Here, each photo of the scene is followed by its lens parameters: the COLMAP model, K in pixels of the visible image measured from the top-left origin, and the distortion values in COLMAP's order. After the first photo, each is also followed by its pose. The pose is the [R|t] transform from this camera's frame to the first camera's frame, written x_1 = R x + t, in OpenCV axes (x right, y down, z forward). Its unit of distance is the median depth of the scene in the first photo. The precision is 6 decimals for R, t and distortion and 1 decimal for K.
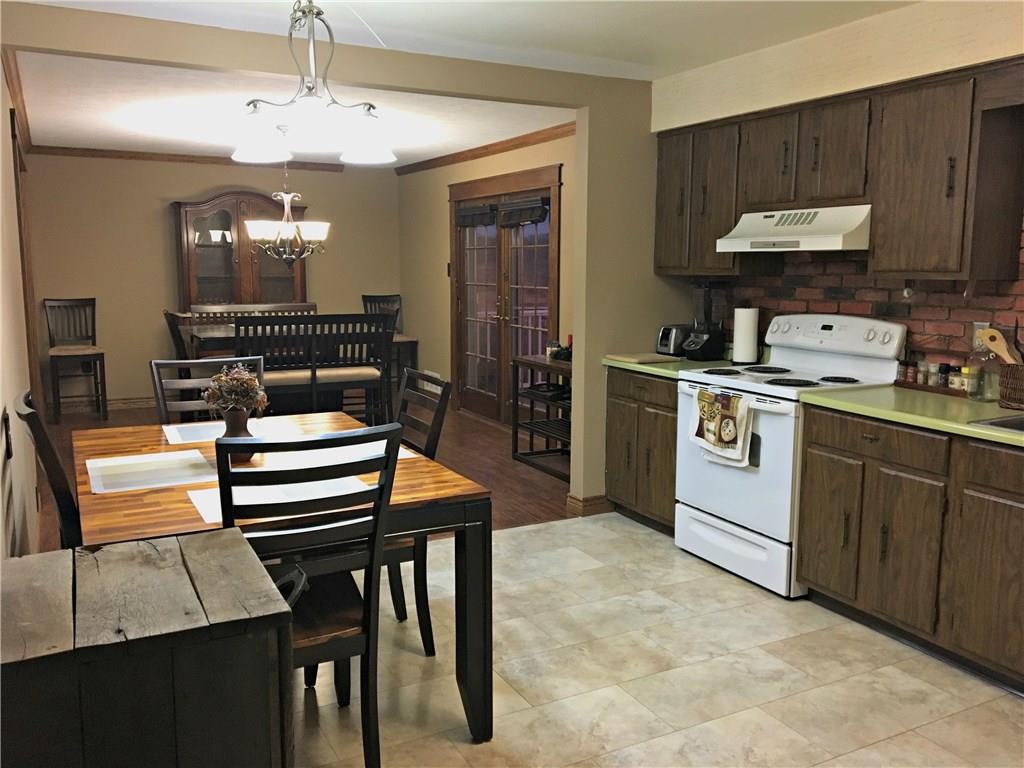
lens RADIAL K [[854.5, 0, 512.0], [0, 854.5, 384.0], [0, 0, 1]] dist [0.111745, -0.178364]
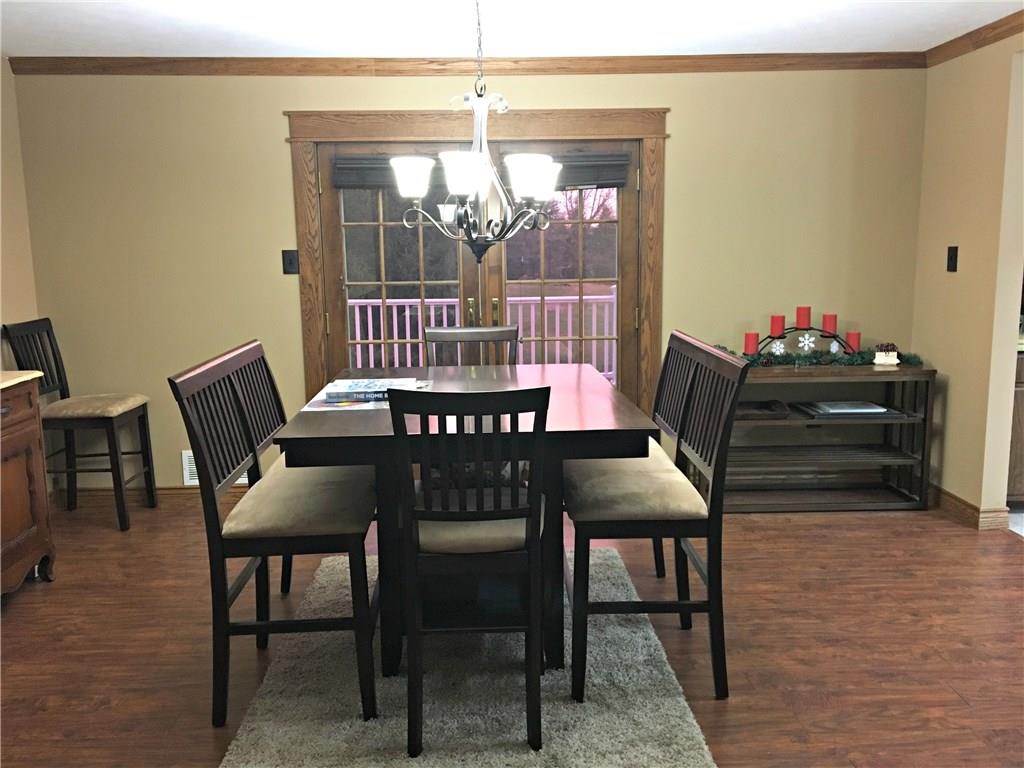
lens RADIAL K [[853.3, 0, 512.0], [0, 853.3, 384.0], [0, 0, 1]] dist [0.009038, 0.007248]
pose [[0.431008, -0.157161, 0.888556, -0.582034], [0.145775, 0.983908, 0.103316, -0.100229], [-0.890495, 0.085000, 0.446983, 0.686577]]
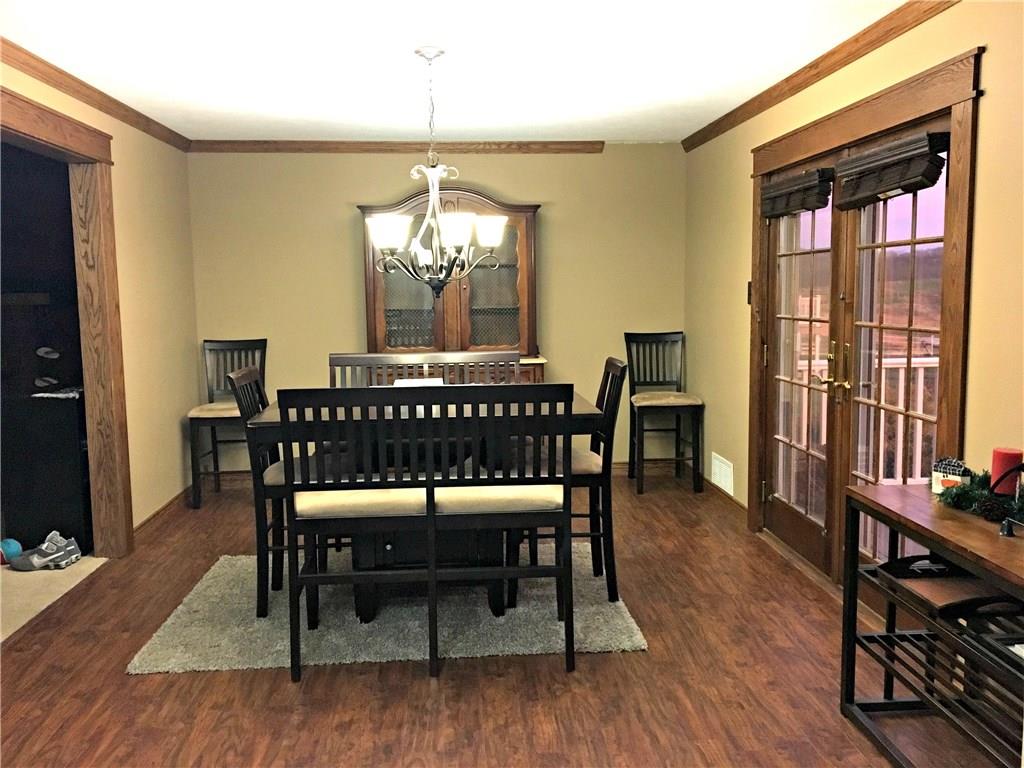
lens RADIAL K [[854.5, 0, 512.0], [0, 854.5, 384.0], [0, 0, 1]] dist [0.111745, -0.178364]
pose [[0.916744, 0.027804, -0.398506, 0.016561], [-0.038567, 0.999075, -0.019016, -0.058507], [0.397609, 0.032802, 0.916968, 0.432337]]
